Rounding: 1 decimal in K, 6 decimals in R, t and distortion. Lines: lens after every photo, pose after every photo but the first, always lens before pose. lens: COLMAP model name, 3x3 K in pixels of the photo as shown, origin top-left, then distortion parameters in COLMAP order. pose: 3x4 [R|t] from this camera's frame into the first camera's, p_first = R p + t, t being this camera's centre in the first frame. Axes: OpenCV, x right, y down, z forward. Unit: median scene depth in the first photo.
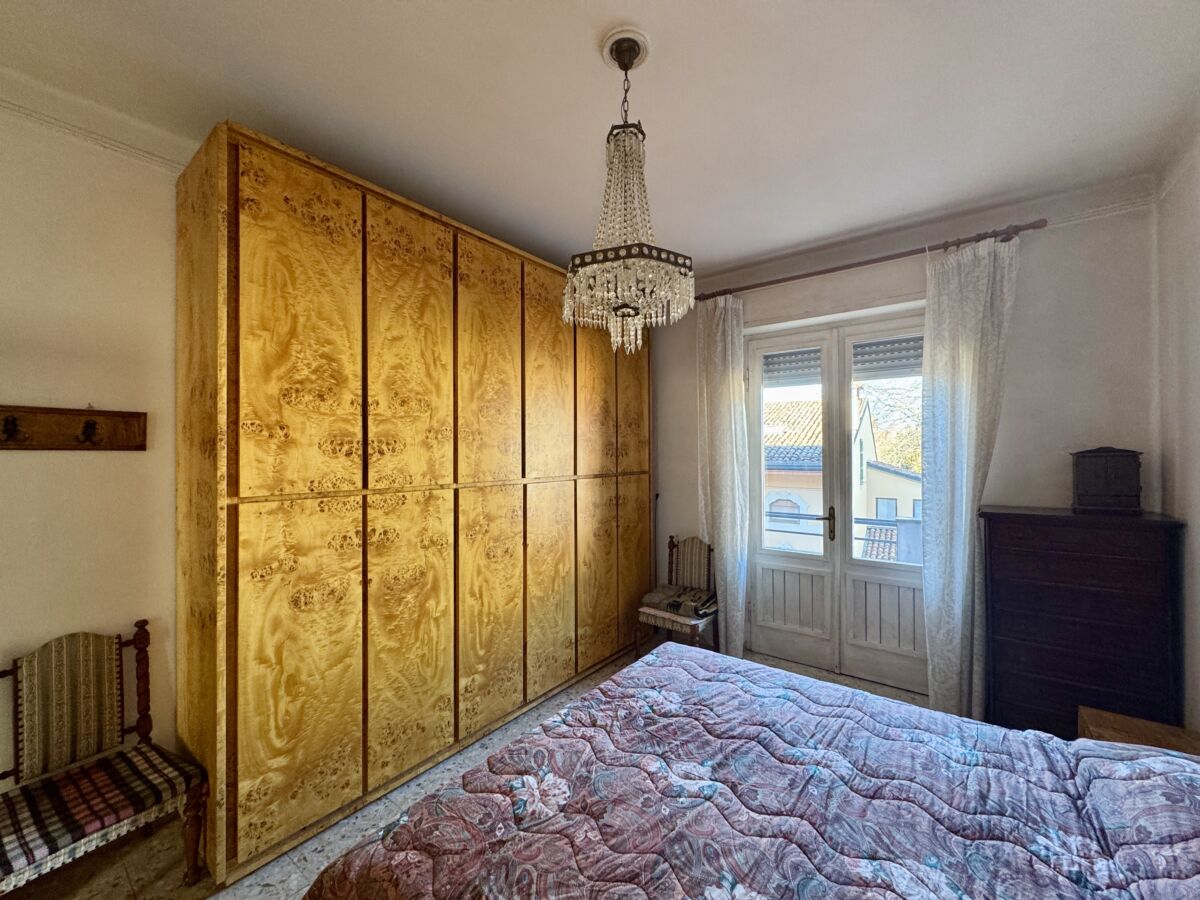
lens RADIAL K [[476.0, 0, 598.9], [0, 476.0, 448.1], [0, 0, 1]] dist [-0.000374, 0.000328]
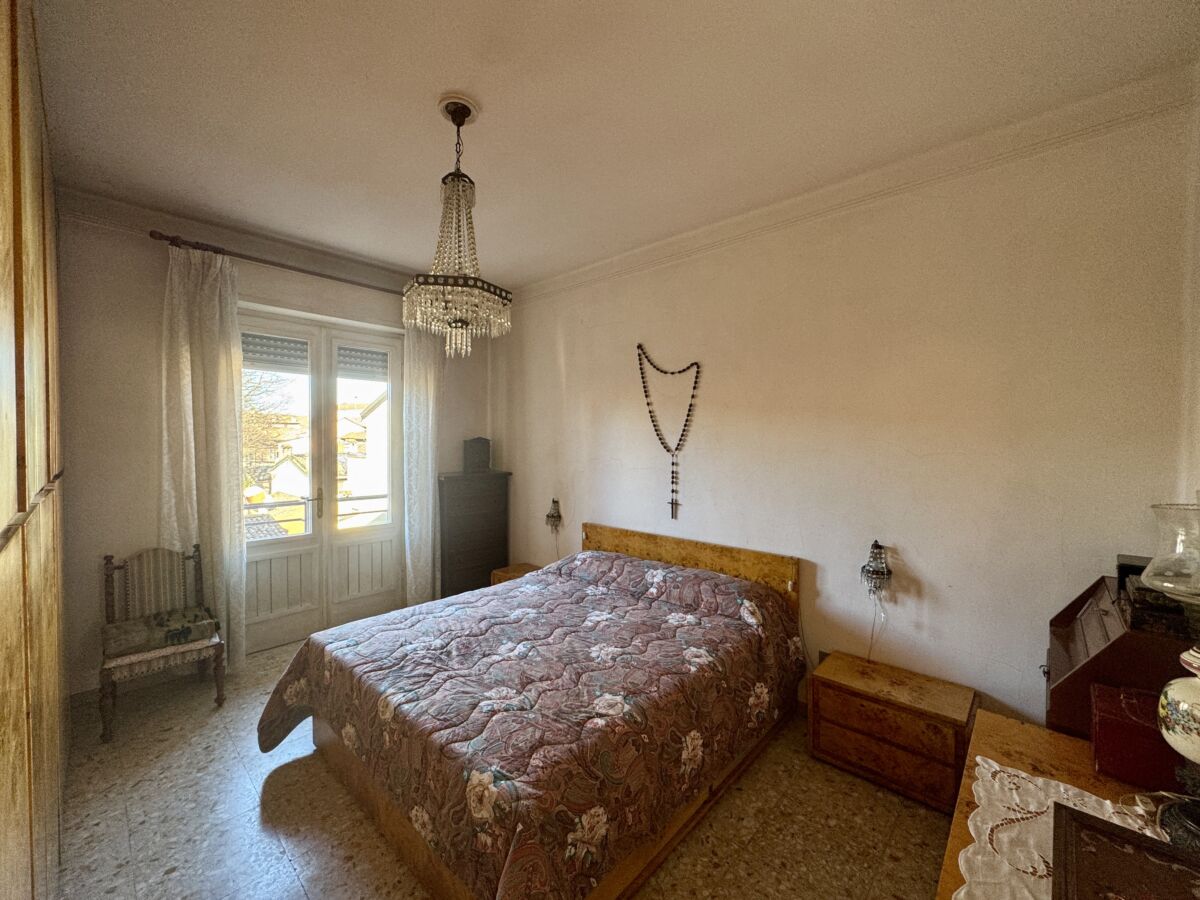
lens RADIAL K [[476.0, 0, 598.9], [0, 476.0, 448.1], [0, 0, 1]] dist [-0.000374, 0.000328]
pose [[0.095083, -0.013290, 0.995381, -1.017657], [-0.013712, 0.999799, 0.014659, 0.009911], [-0.995375, -0.015042, 0.094882, 0.455264]]
